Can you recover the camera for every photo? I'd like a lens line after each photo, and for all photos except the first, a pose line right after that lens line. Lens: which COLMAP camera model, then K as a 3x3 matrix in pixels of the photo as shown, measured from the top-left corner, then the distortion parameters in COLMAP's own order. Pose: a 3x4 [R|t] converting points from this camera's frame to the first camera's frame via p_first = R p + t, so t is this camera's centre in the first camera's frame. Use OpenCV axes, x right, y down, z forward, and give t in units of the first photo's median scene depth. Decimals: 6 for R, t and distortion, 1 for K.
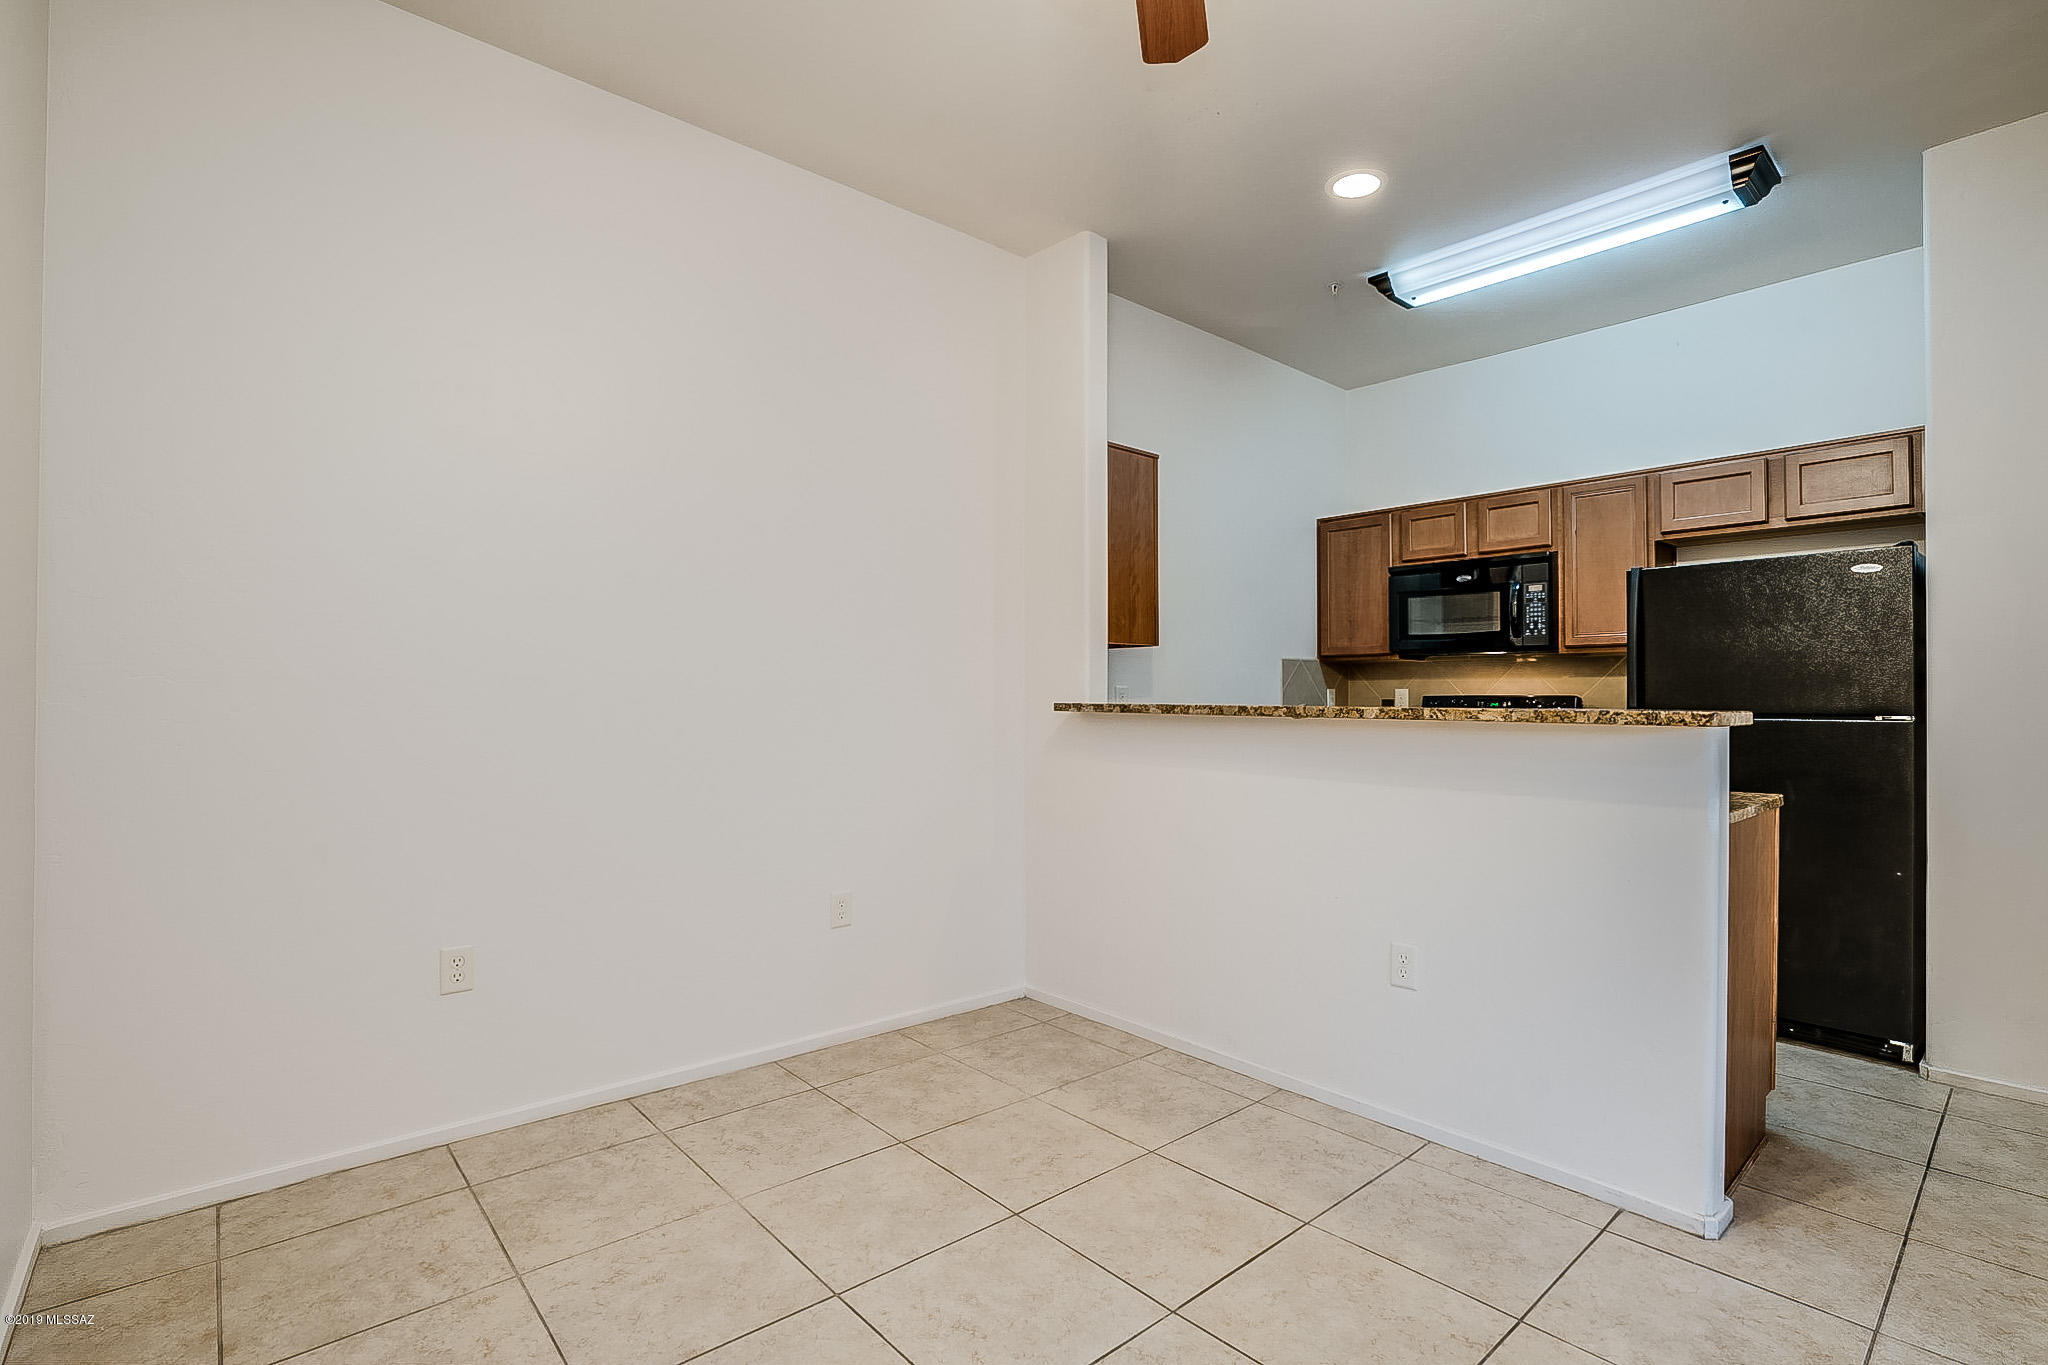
lens RADIAL K [[954.3, 0, 1034.2], [0, 954.3, 684.8], [0, 0, 1]] dist [-0.045358, 0.013076]
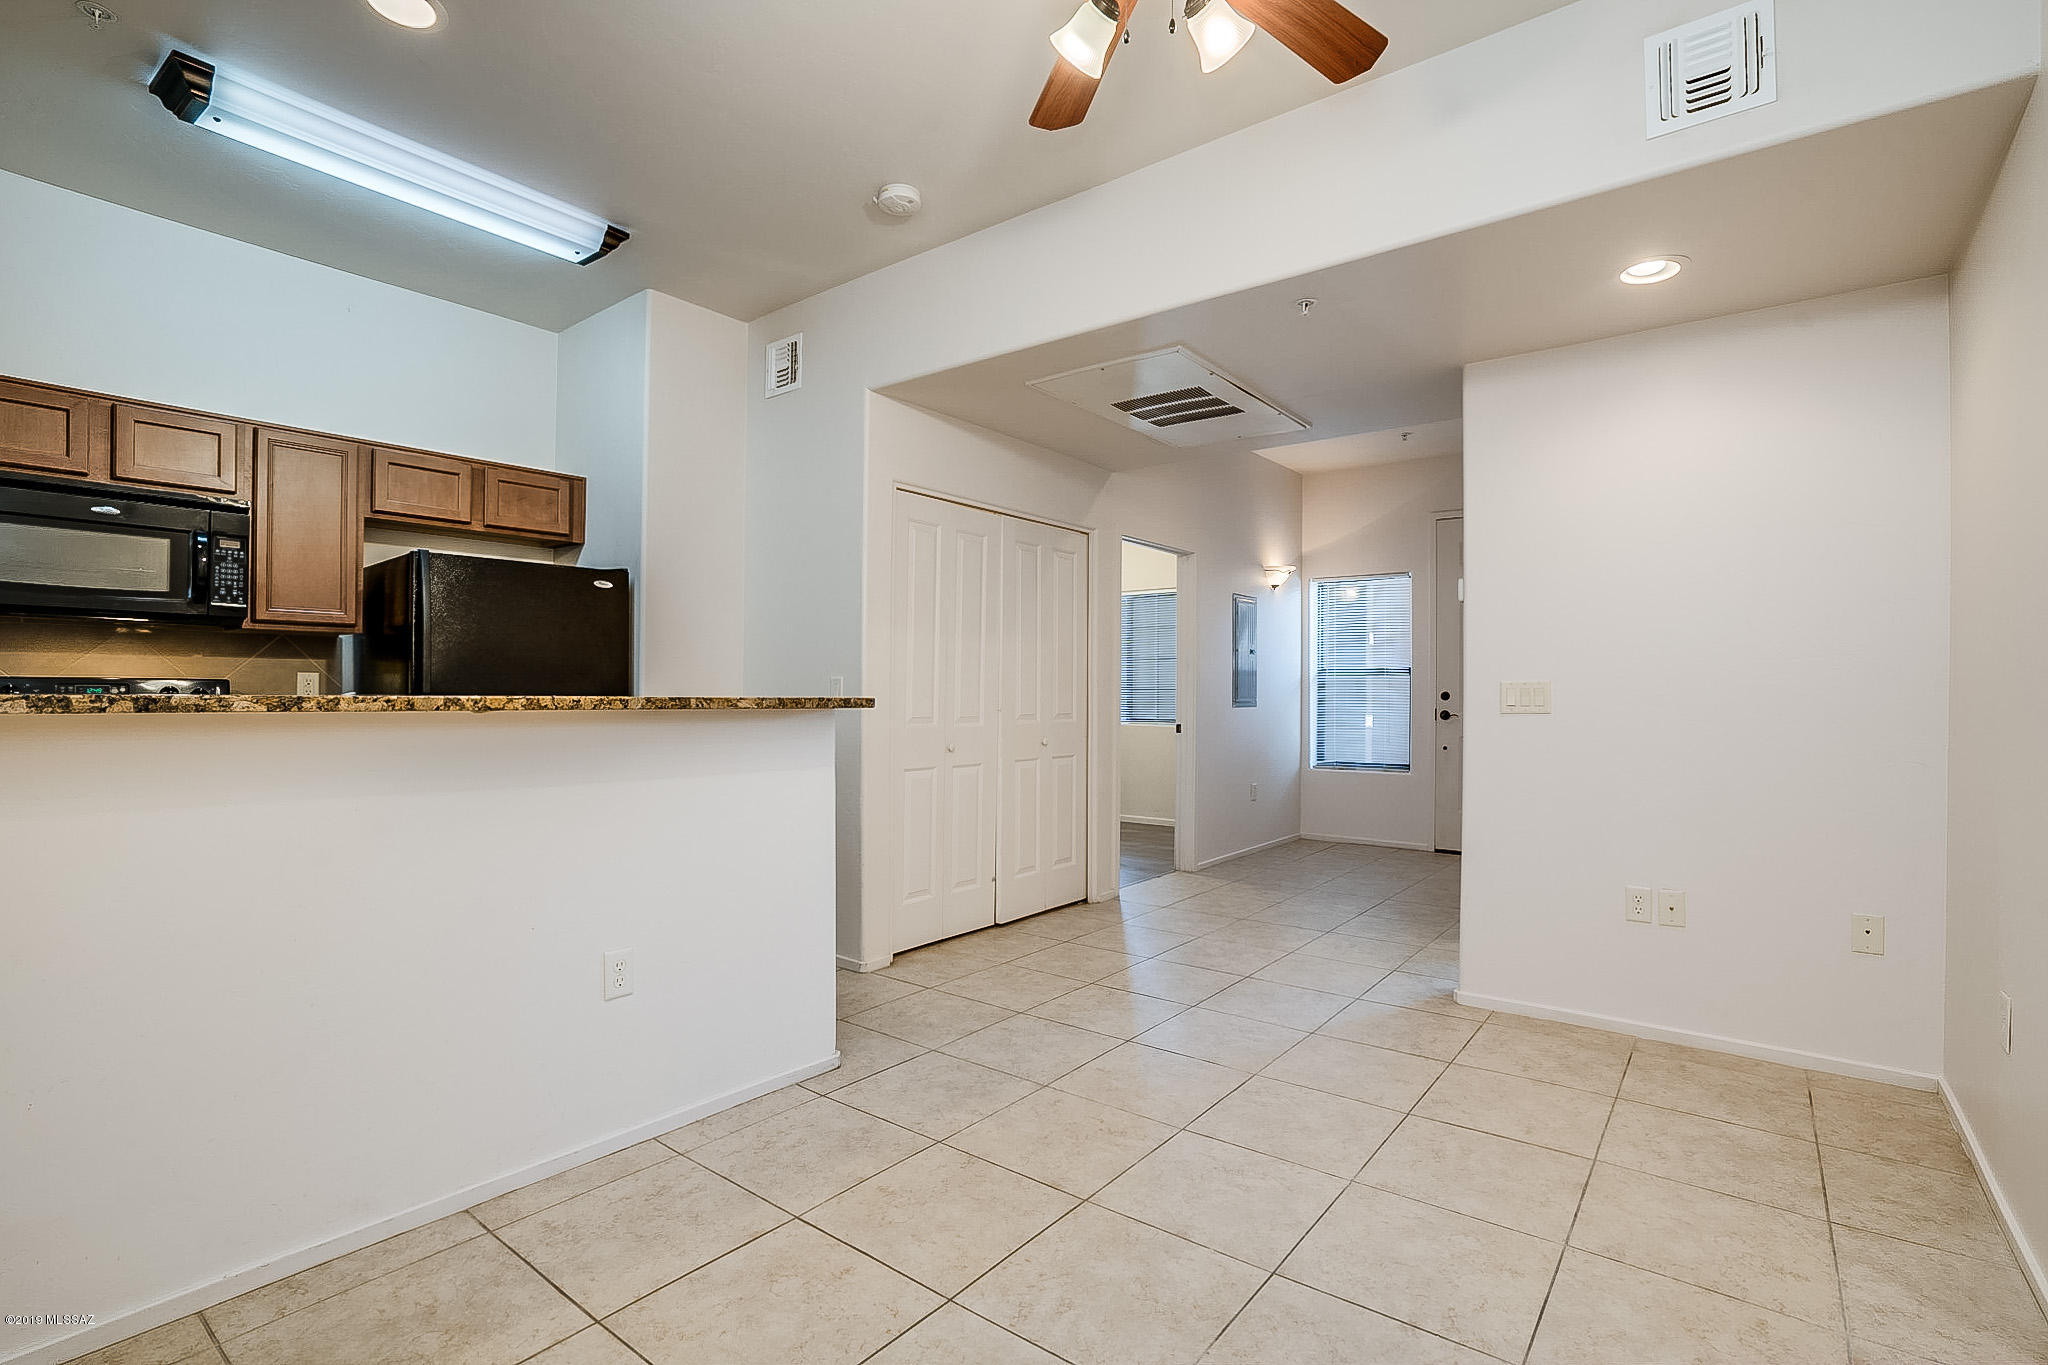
lens RADIAL K [[954.3, 0, 1036.2], [0, 954.3, 687.5], [0, 0, 1]] dist [-0.045358, 0.013076]
pose [[-0.185469, -0.002596, 0.982647, -0.508912], [-0.022612, 0.999743, -0.001626, 0.005723], [-0.982390, -0.022522, -0.185480, 0.657956]]
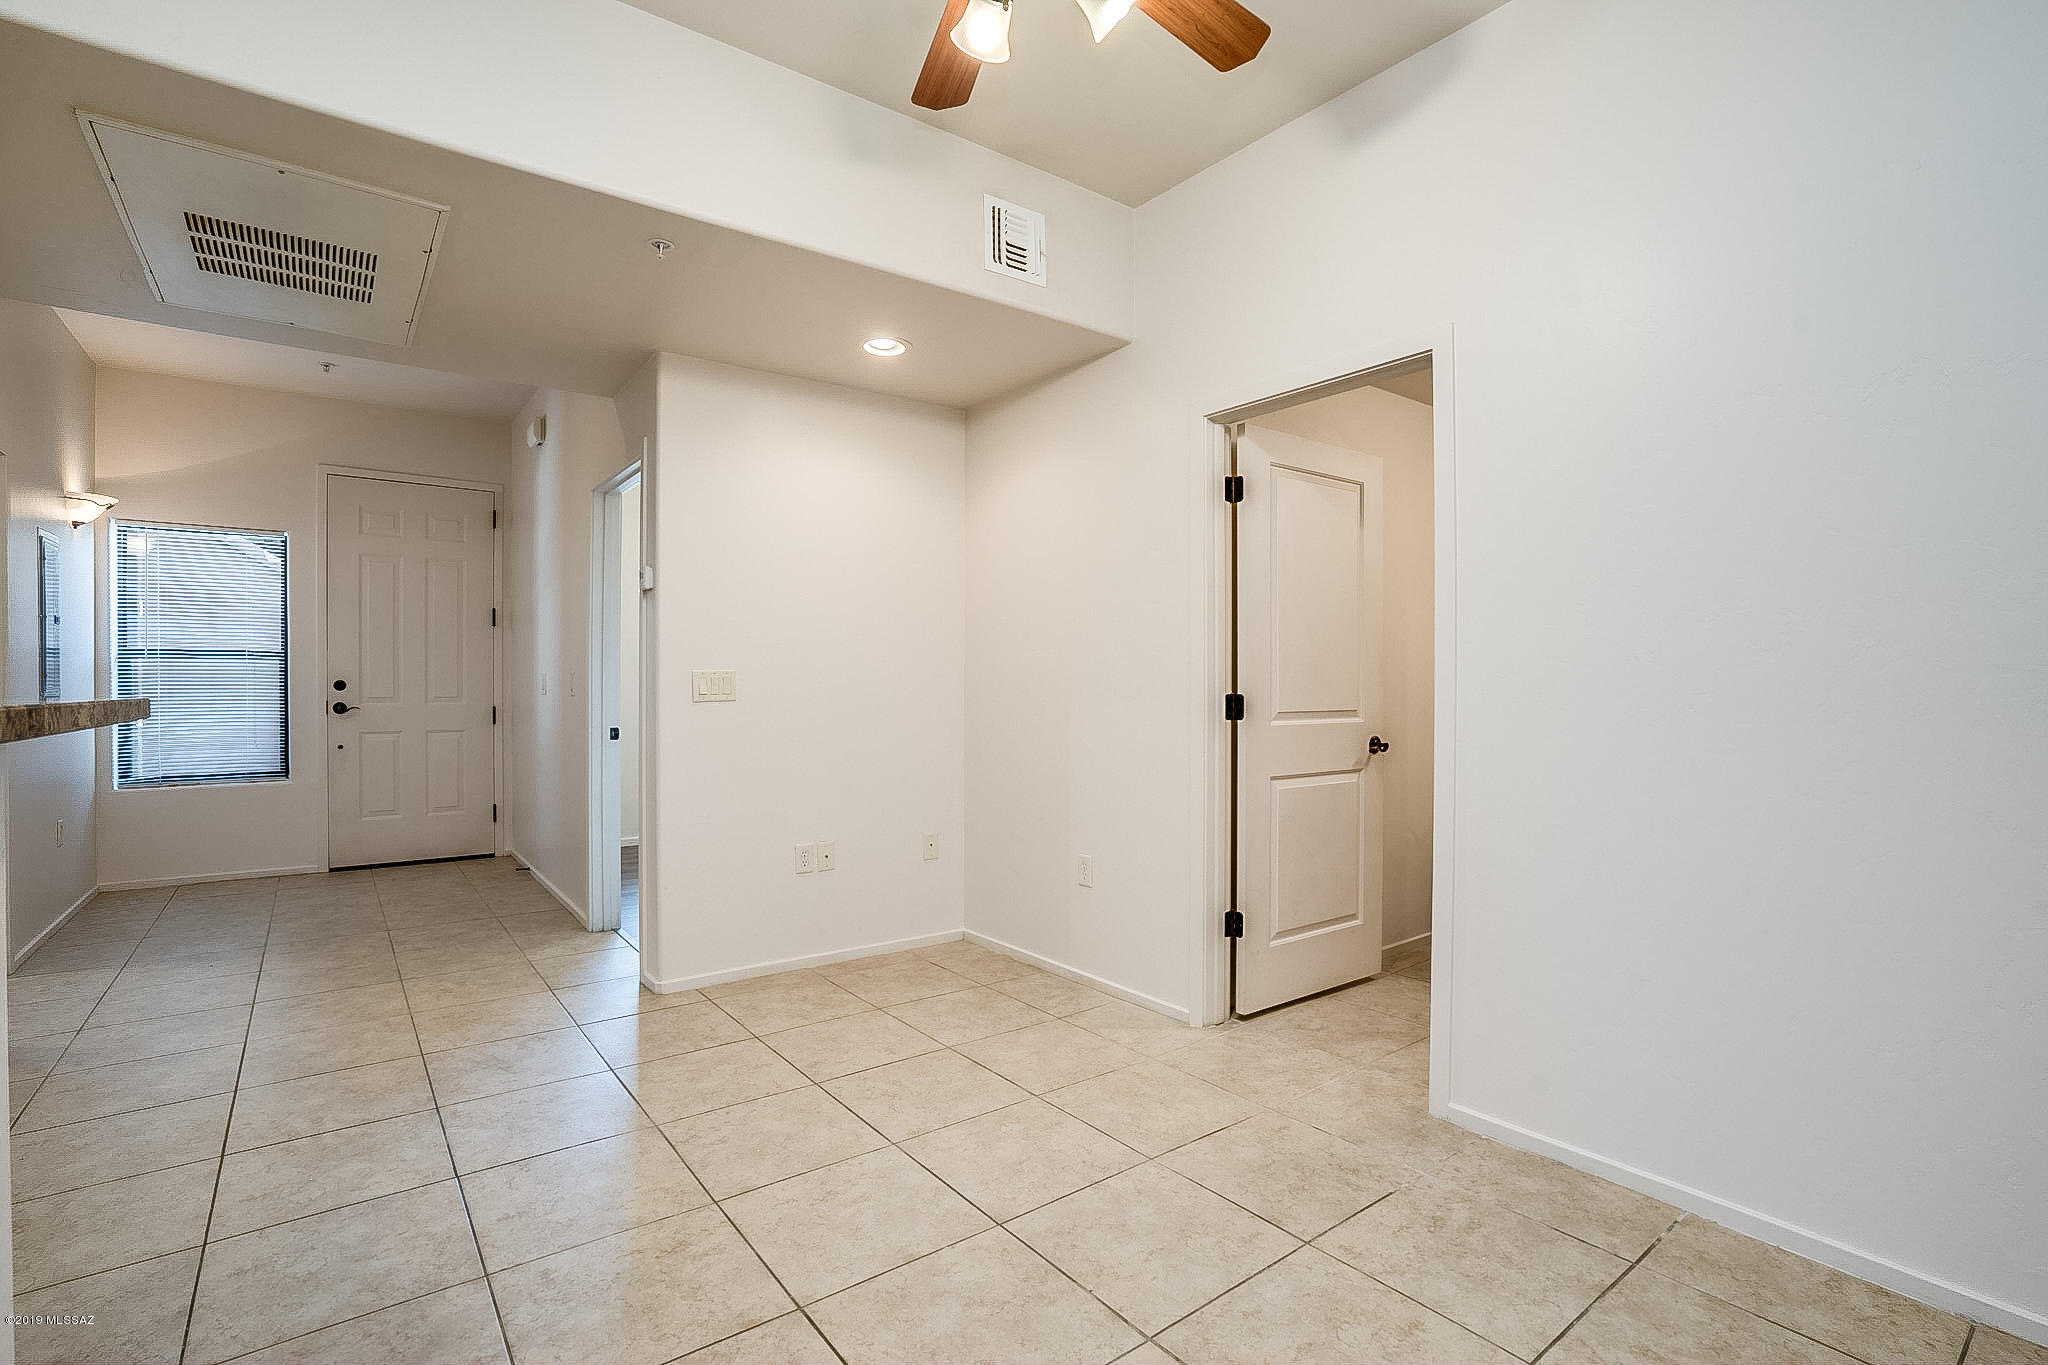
lens RADIAL K [[954.3, 0, 1028.6], [0, 954.3, 689.0], [0, 0, 1]] dist [-0.045358, 0.013076]
pose [[-0.997174, -0.007944, 0.074710, 0.001356], [-0.008719, 0.999911, -0.010053, 0.014338], [-0.074624, -0.010676, -0.997155, 1.048402]]
